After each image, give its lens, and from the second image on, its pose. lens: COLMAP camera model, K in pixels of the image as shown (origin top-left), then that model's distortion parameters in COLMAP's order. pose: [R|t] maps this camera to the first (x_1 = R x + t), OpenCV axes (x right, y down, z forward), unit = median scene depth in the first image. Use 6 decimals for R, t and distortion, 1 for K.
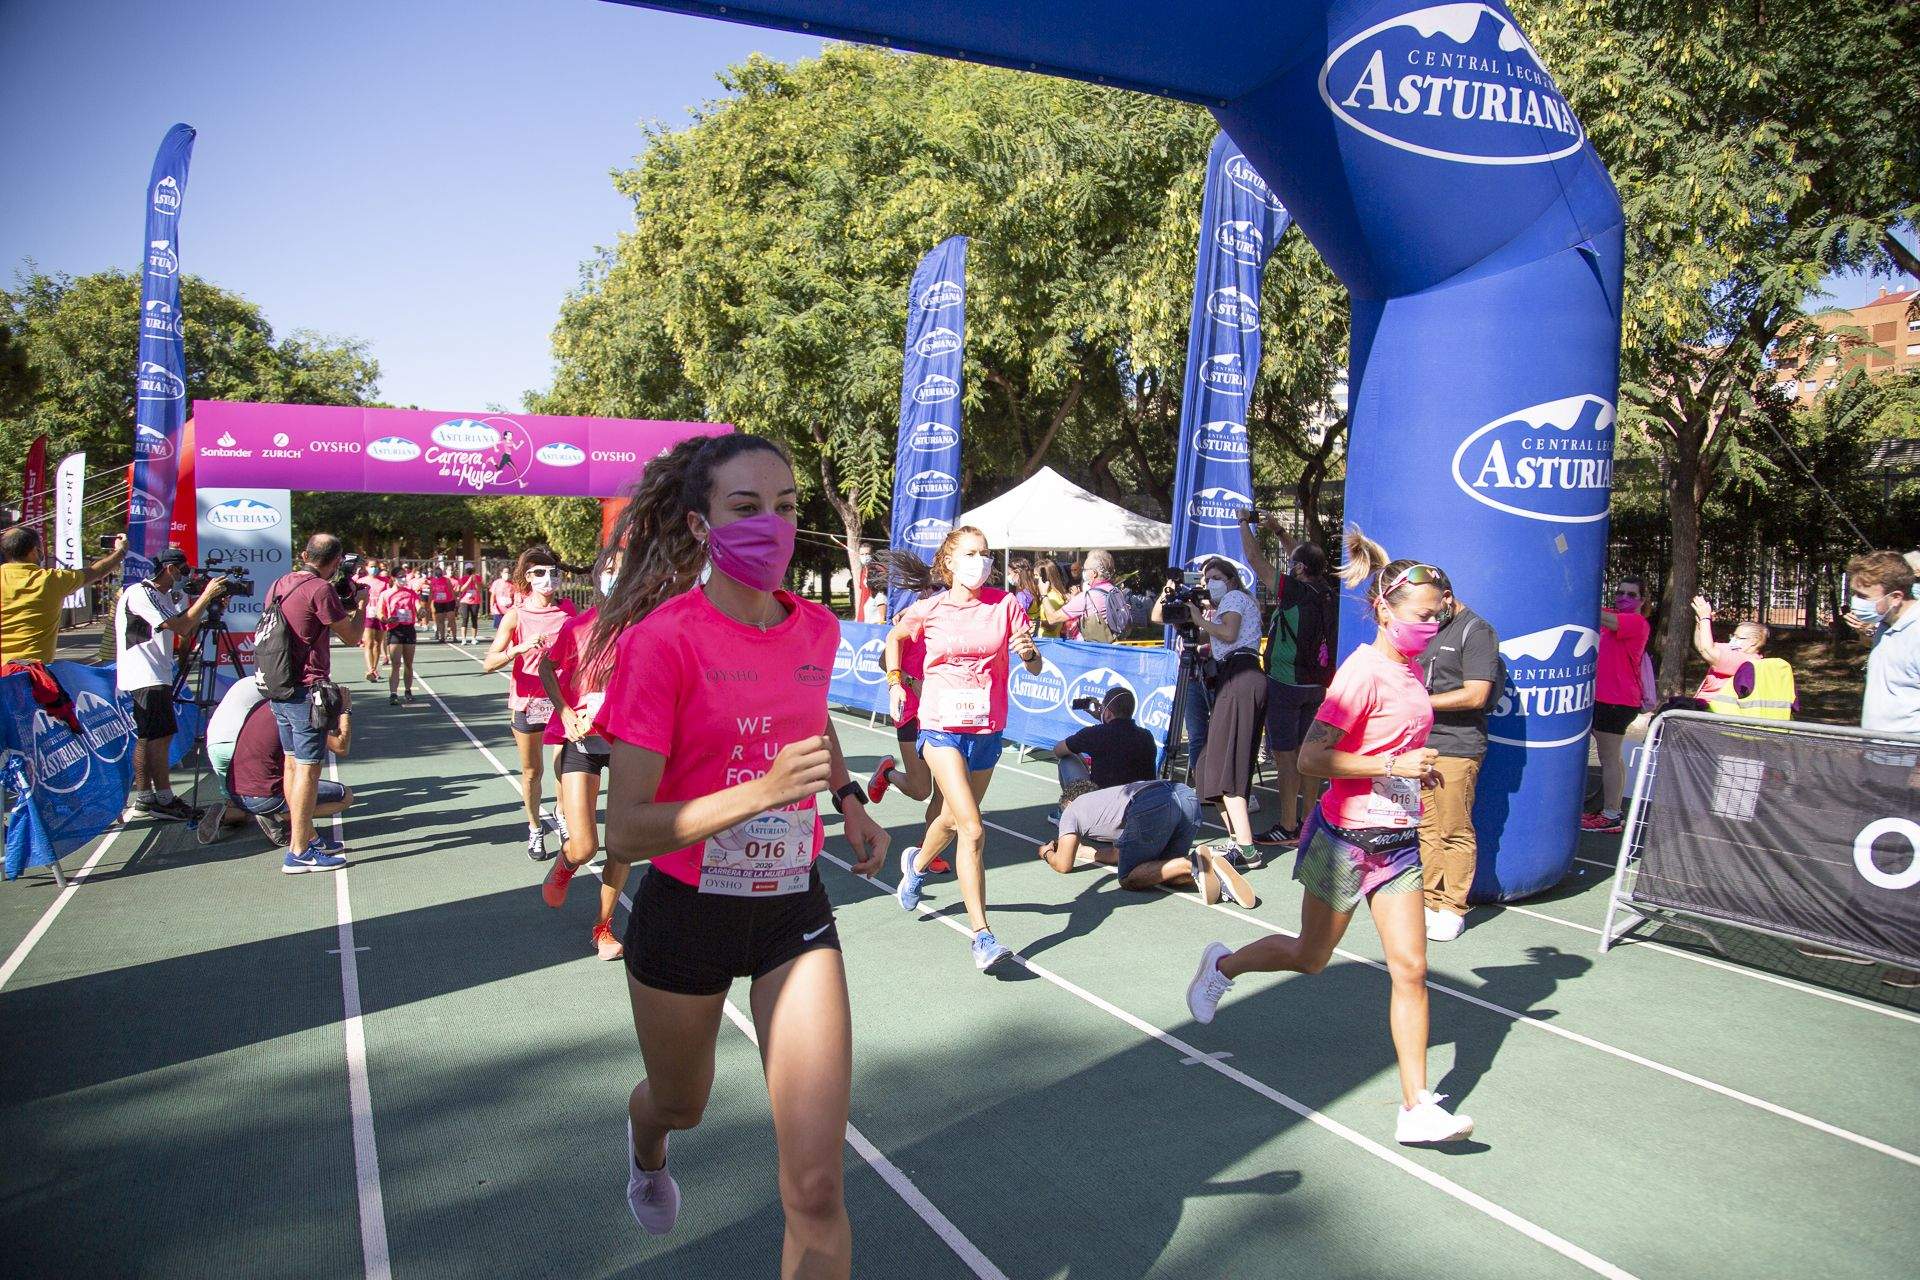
lens RADIAL K [[1322.2, 0, 959.7], [0, 1322.2, 645.1], [0, 0, 1]] dist [-0.108244, 0.056836]
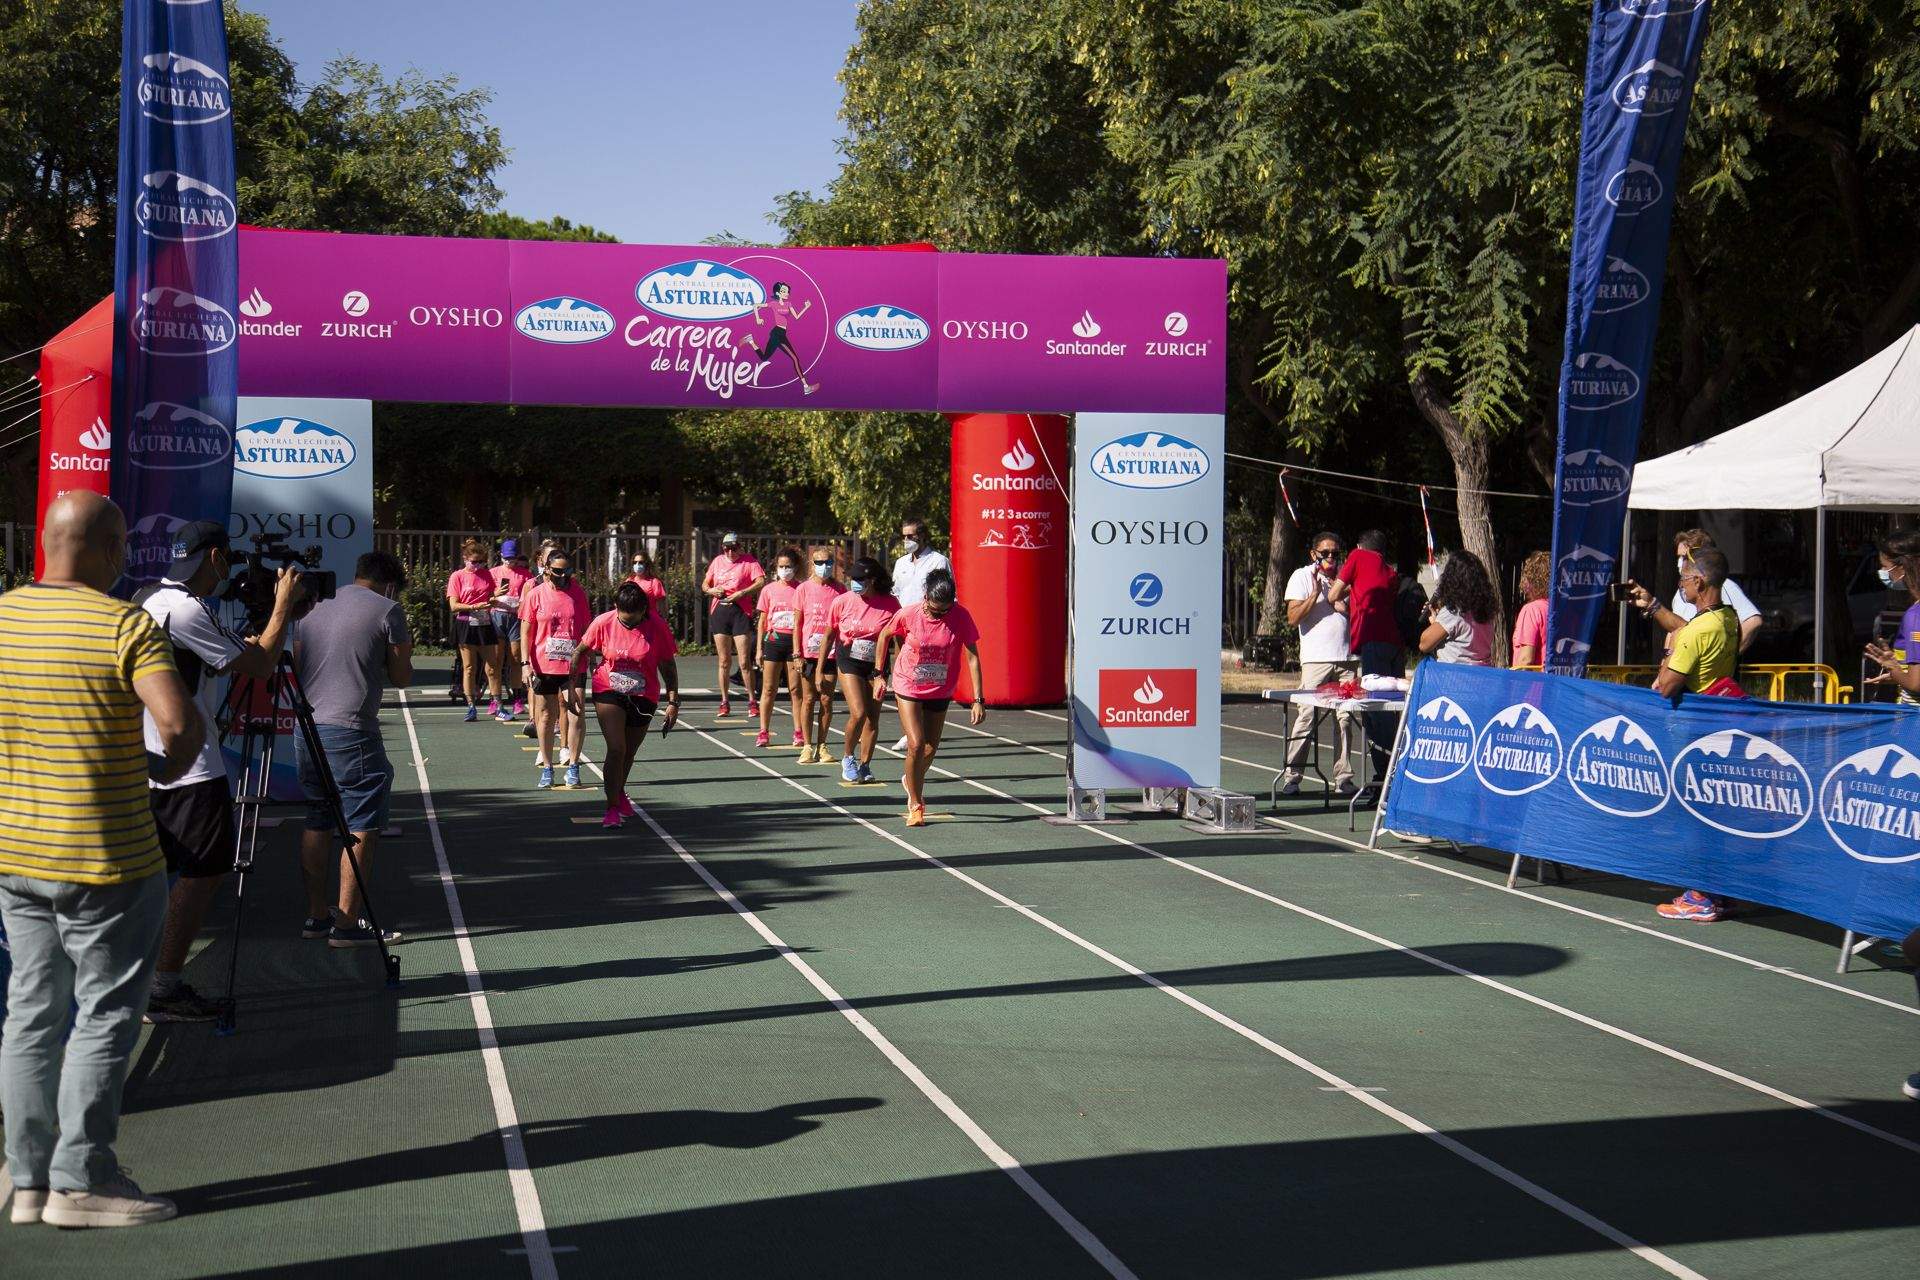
lens RADIAL K [[2848.0, 0, 948.0], [0, 2848.0, 643.0], [0, 0, 1]] dist [0.177803, 0.106370]
pose [[0.966683, 0.008184, -0.255846, 0.001565], [-0.014894, 0.999594, -0.024298, 0.001986], [0.255544, 0.027299, 0.966412, -0.054196]]
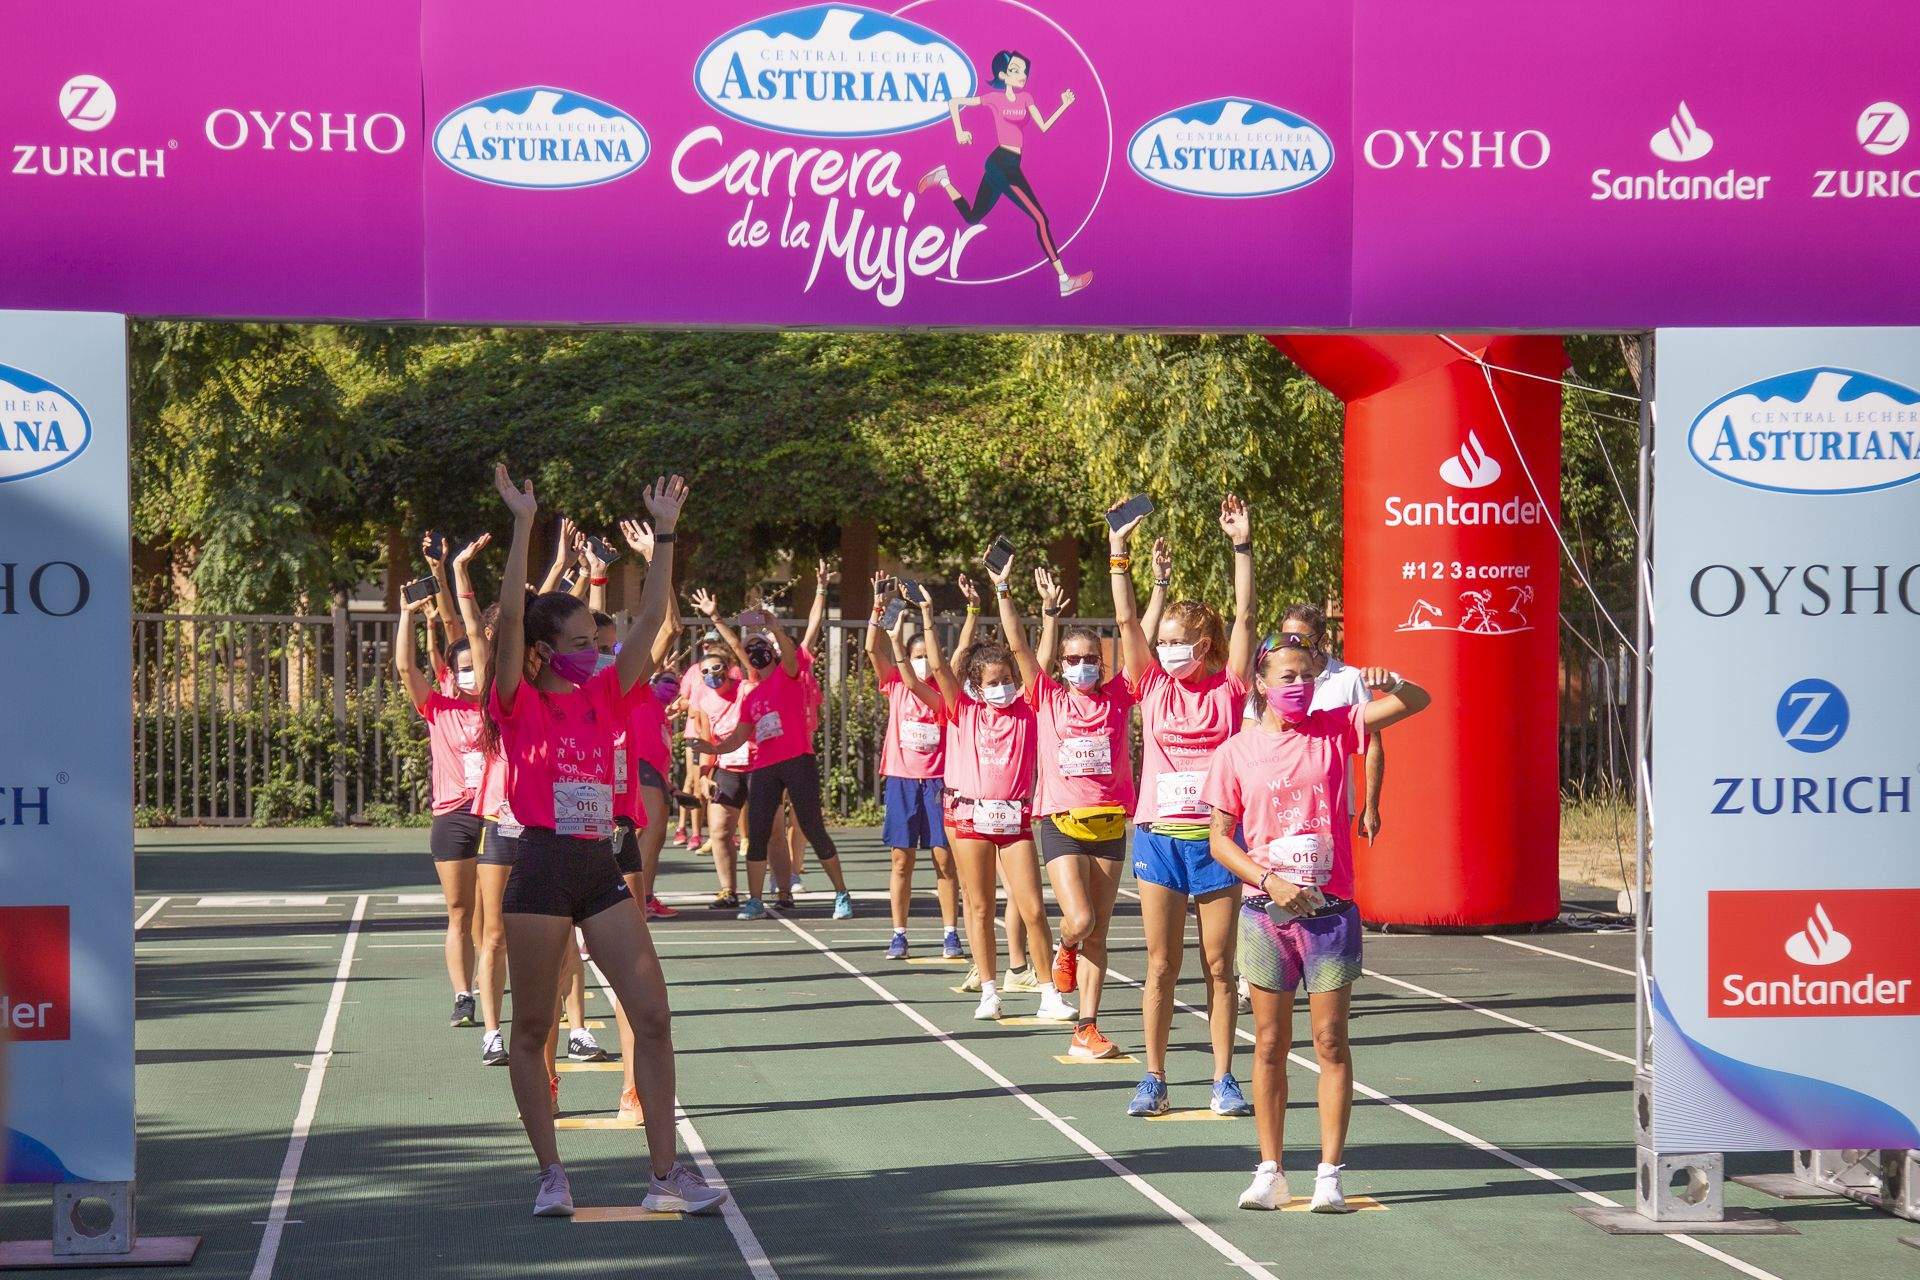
lens RADIAL K [[4362.3, 0, 964.2], [0, 4362.3, 771.0], [0, 0, 1]] dist [0.281825, 0.021384]
pose [[0.943786, 0.003073, -0.330542, -0.095129], [-0.012830, 0.999544, -0.027339, -0.014291], [0.330307, 0.030043, 0.943395, 0.262249]]
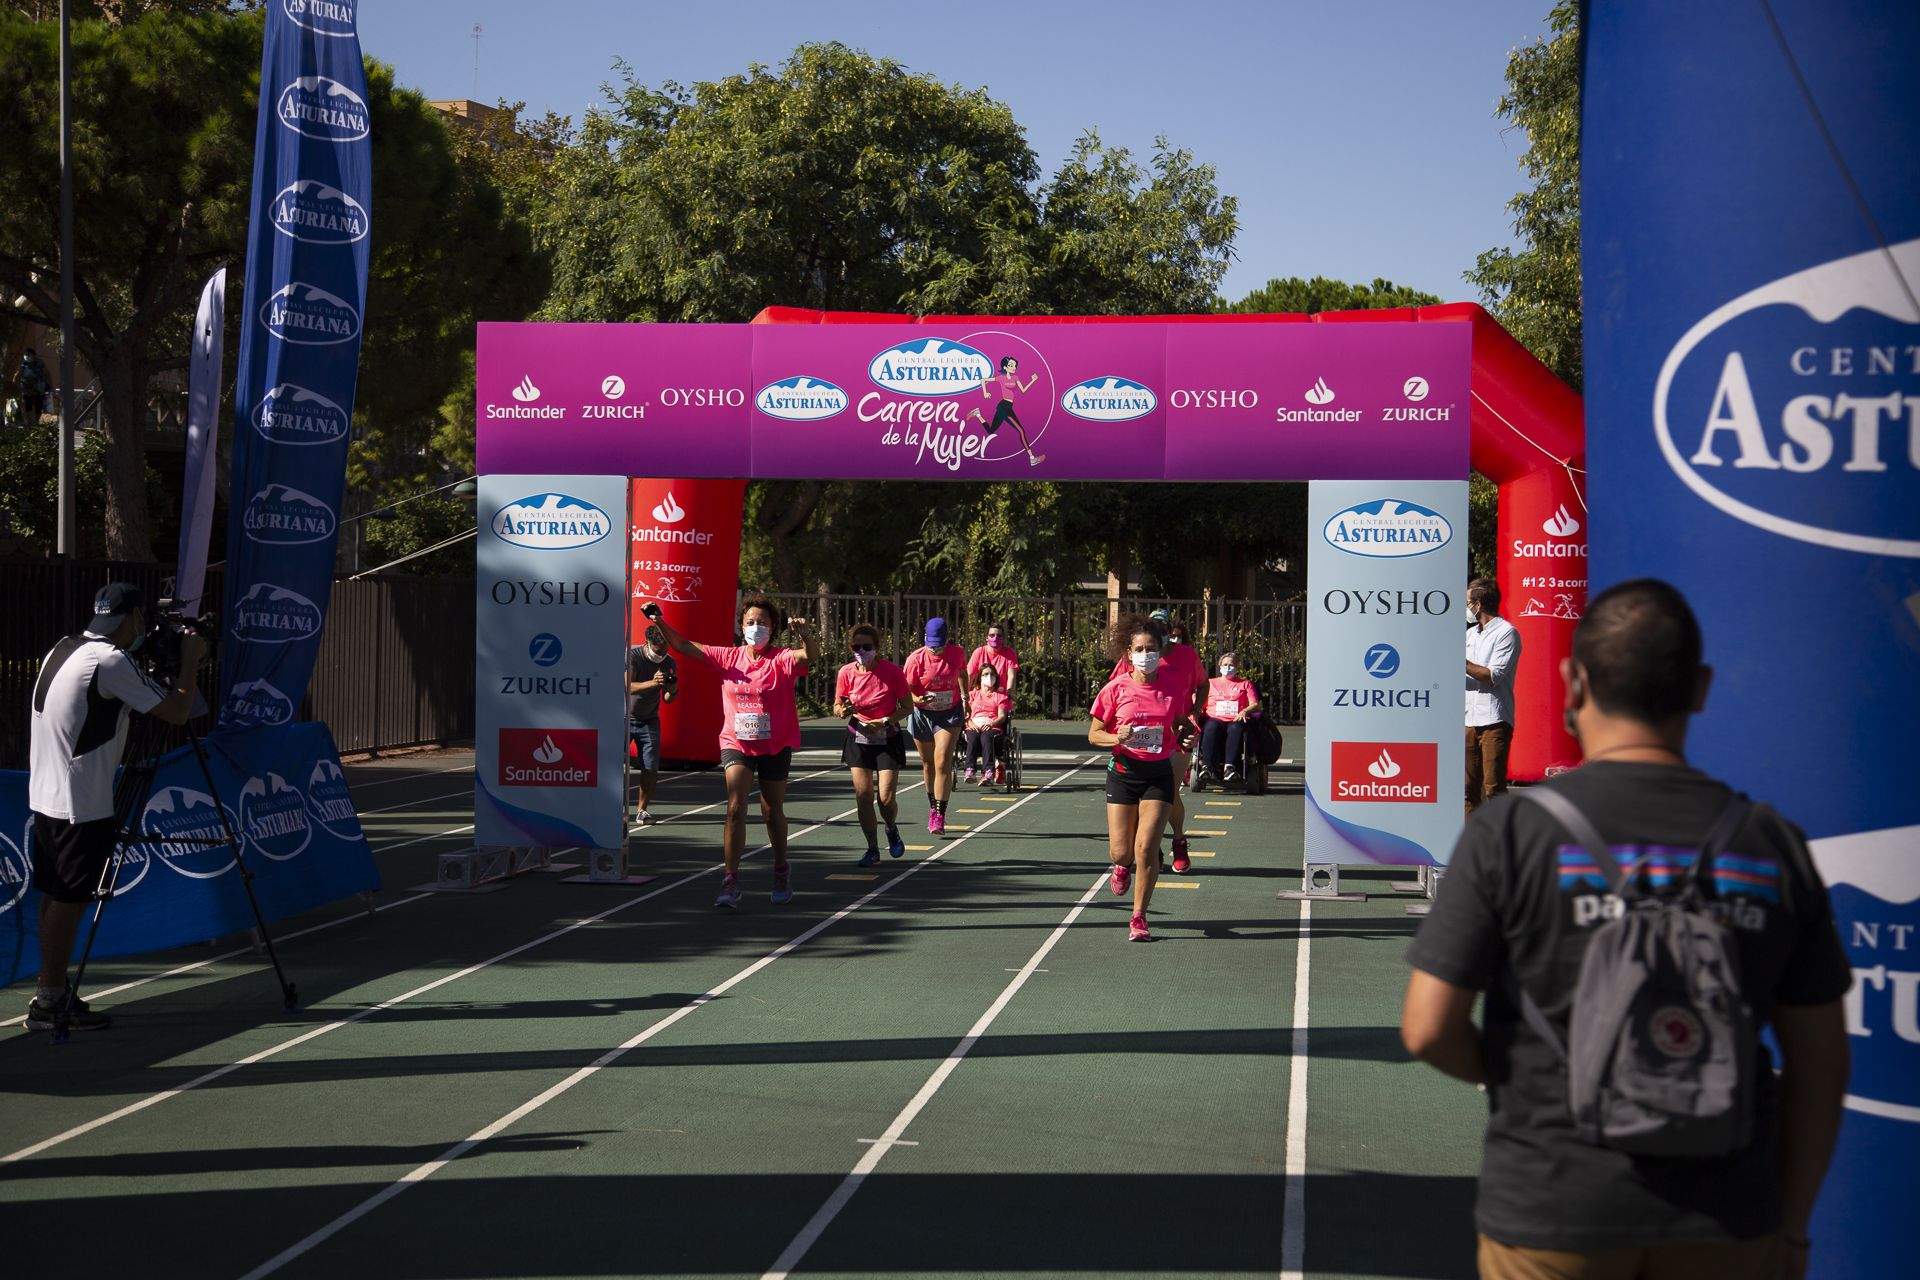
lens RADIAL K [[2917.4, 0, 951.2], [0, 2917.4, 640.6], [0, 0, 1]] dist [0.243445, 0.015520]
pose [[0.833262, 0.010372, -0.552781, 0.281662], [-0.039138, 0.998422, -0.040264, -0.003437], [0.551491, 0.055185, 0.832353, 0.022833]]
